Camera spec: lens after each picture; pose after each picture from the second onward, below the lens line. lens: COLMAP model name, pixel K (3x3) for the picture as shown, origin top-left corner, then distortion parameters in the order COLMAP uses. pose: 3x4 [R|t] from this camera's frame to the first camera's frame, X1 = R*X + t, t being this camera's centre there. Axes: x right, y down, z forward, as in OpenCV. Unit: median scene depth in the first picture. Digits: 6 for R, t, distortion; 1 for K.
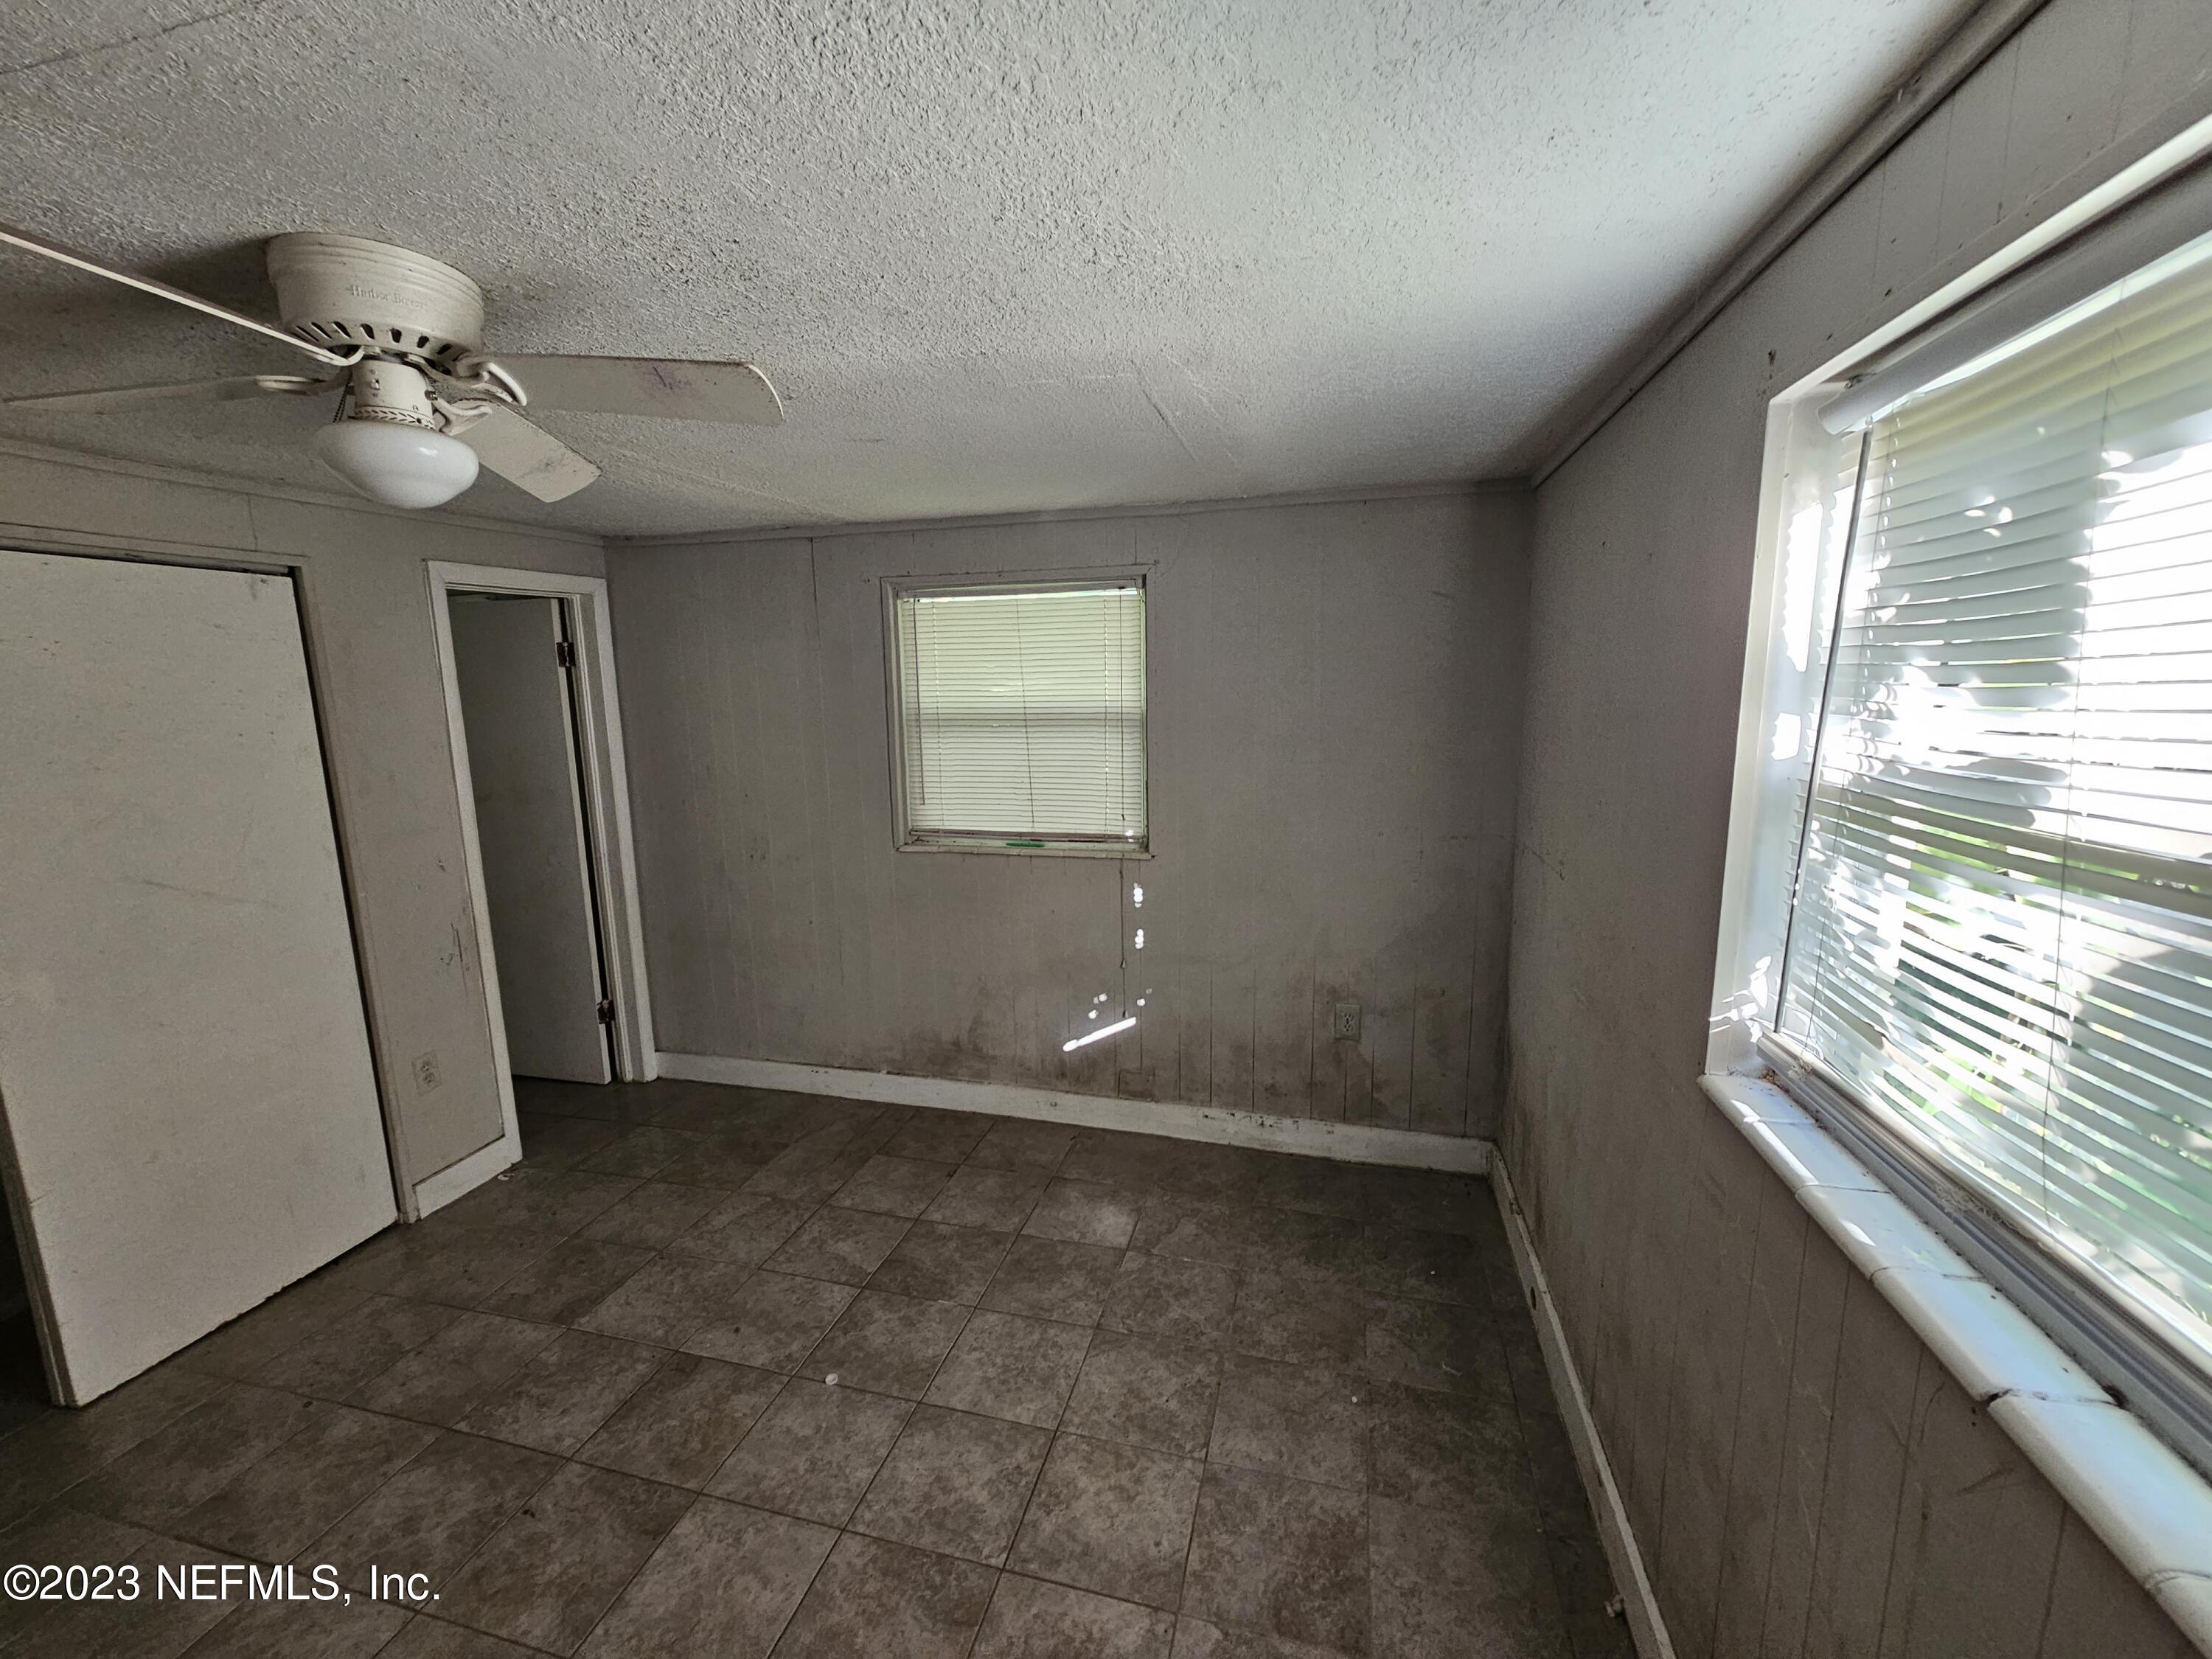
lens RADIAL K [[904.4, 0, 1097.5], [0, 904.4, 837.6], [0, 0, 1]] dist [-0.009076, 0.000754]
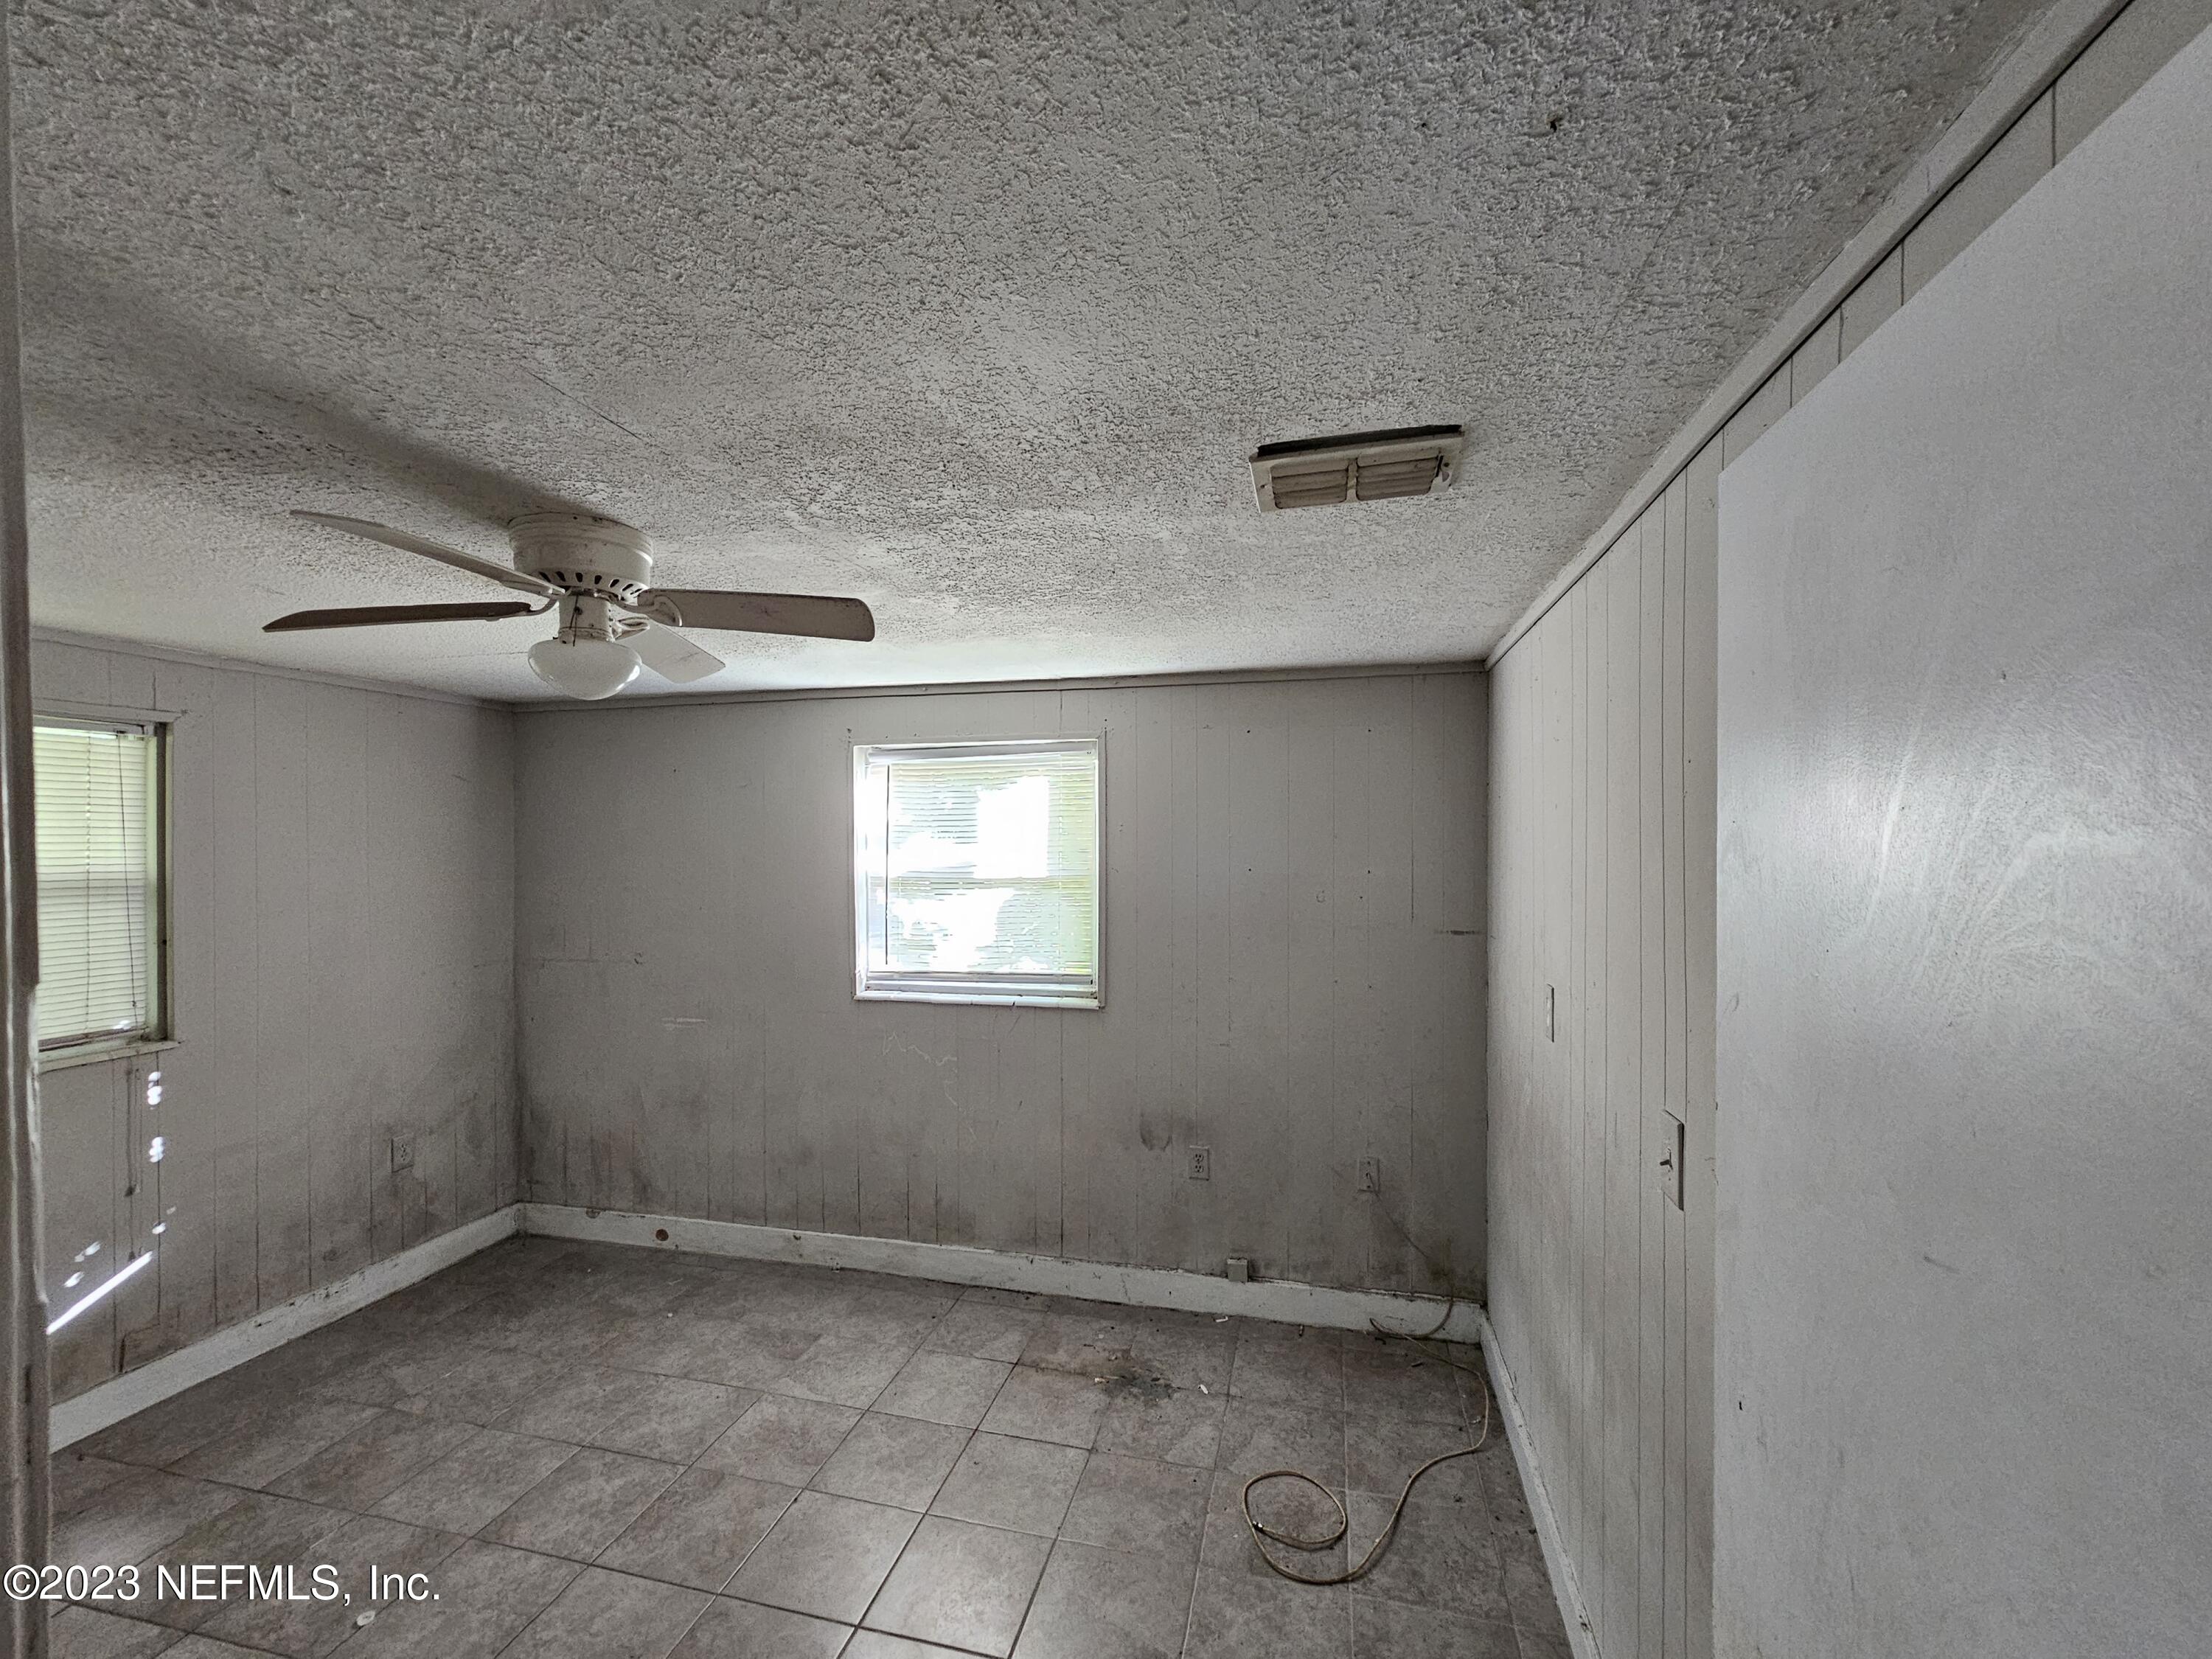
lens RADIAL K [[904.4, 0, 1102.3], [0, 904.4, 839.6], [0, 0, 1]] dist [-0.009076, 0.000754]
pose [[-0.017148, 0.013947, 0.999756, -0.825597], [0.172334, 0.984979, -0.010785, -0.009198], [-0.984889, 0.172107, -0.019294, 0.125361]]
